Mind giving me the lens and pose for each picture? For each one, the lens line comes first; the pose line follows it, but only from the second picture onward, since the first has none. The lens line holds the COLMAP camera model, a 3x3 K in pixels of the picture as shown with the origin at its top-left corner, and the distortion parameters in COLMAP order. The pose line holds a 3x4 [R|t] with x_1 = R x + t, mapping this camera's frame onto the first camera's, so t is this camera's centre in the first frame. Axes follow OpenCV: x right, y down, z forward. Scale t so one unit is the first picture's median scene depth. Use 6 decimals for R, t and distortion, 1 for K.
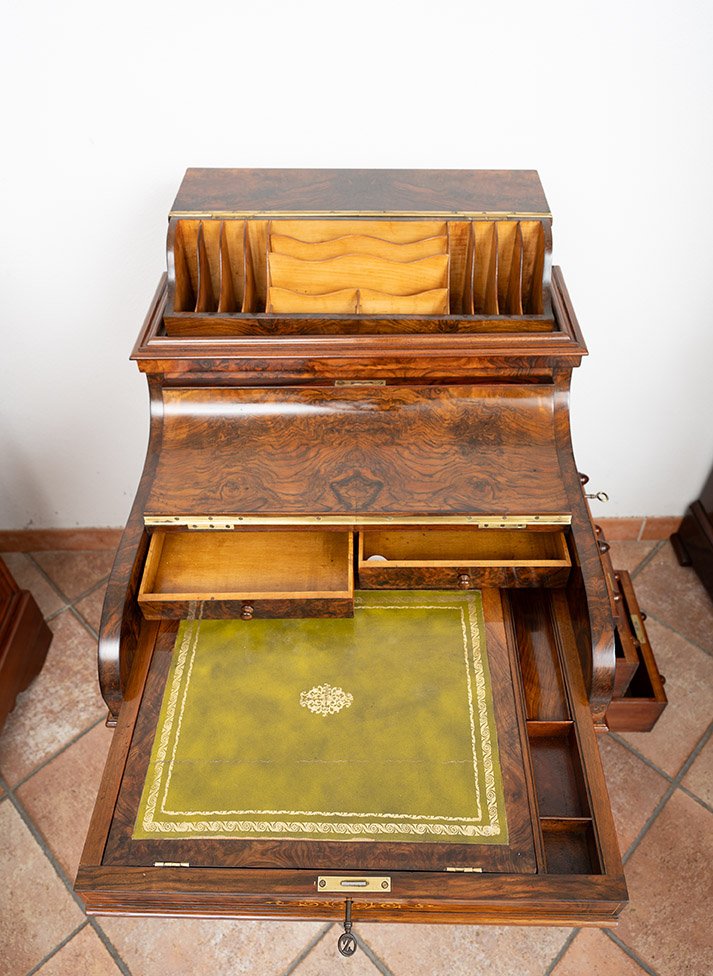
lens RADIAL K [[739.2, 0, 347.7], [0, 739.2, 437.1], [0, 0, 1]] dist [-0.005778, 0.002633]
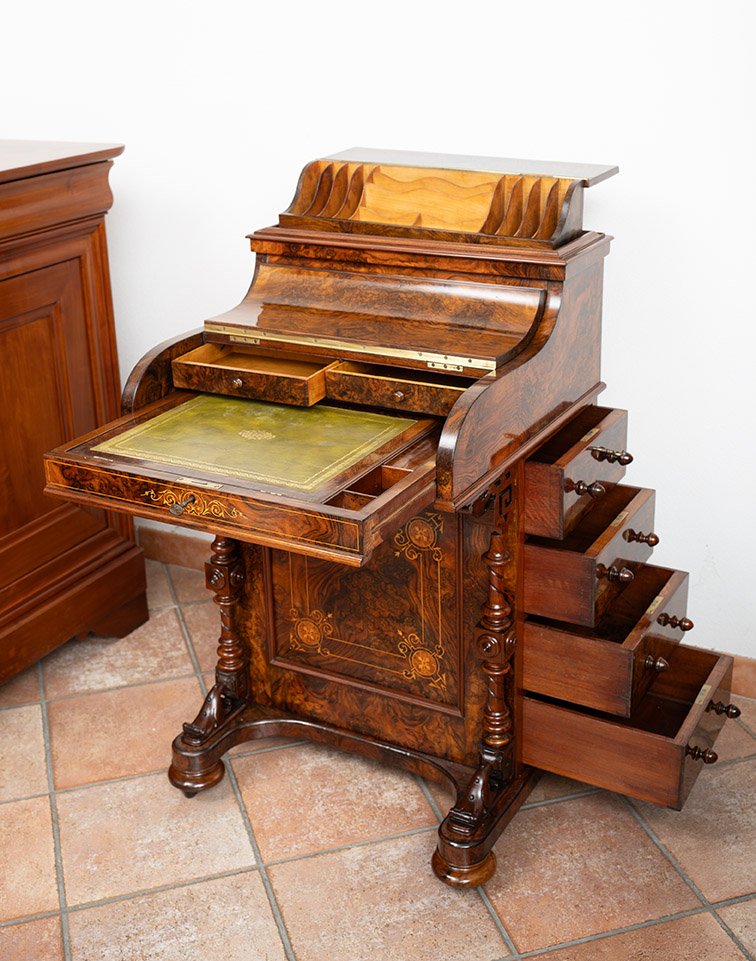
lens RADIAL K [[1238.3, 0, 375.2], [0, 1238.3, 391.1], [0, 0, 1]] dist [0.013091, 0.000000]
pose [[0.882930, 0.154895, -0.443218, 0.909285], [-0.324090, 0.884103, -0.336643, 0.785158], [0.339706, 0.440875, 0.830800, -0.626526]]
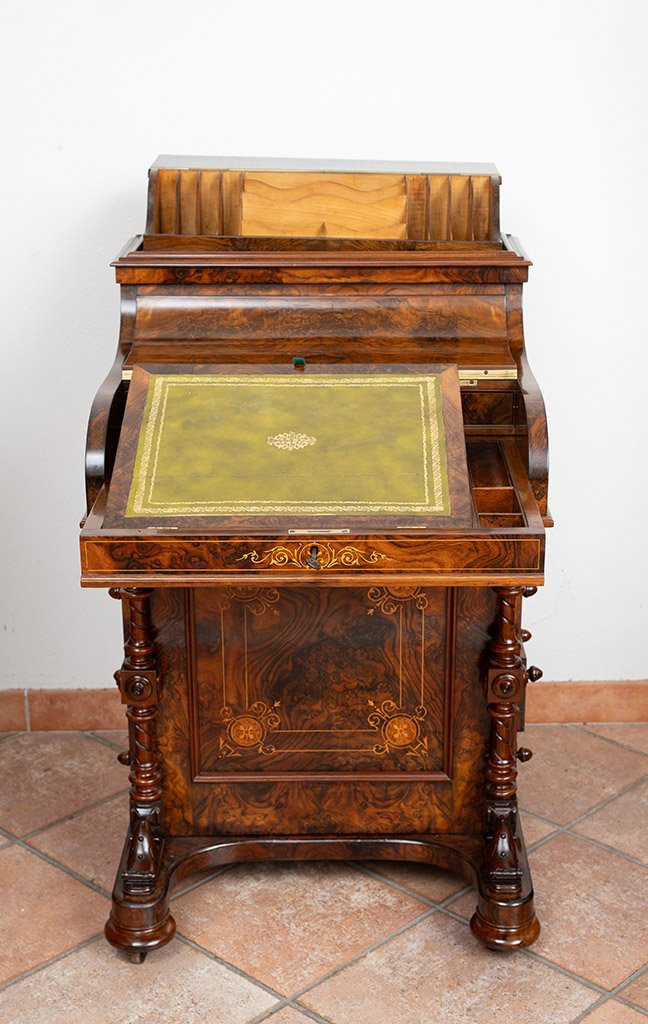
lens RADIAL K [[1562.1, 0, 352.6], [0, 1562.1, 540.1], [0, 0, 1]] dist [0.005255, 0.000000]
pose [[0.998982, 0.020142, 0.040375, -0.026461], [-0.002205, 0.915560, -0.402175, 1.130177], [-0.045066, 0.401677, 0.914672, -0.897141]]
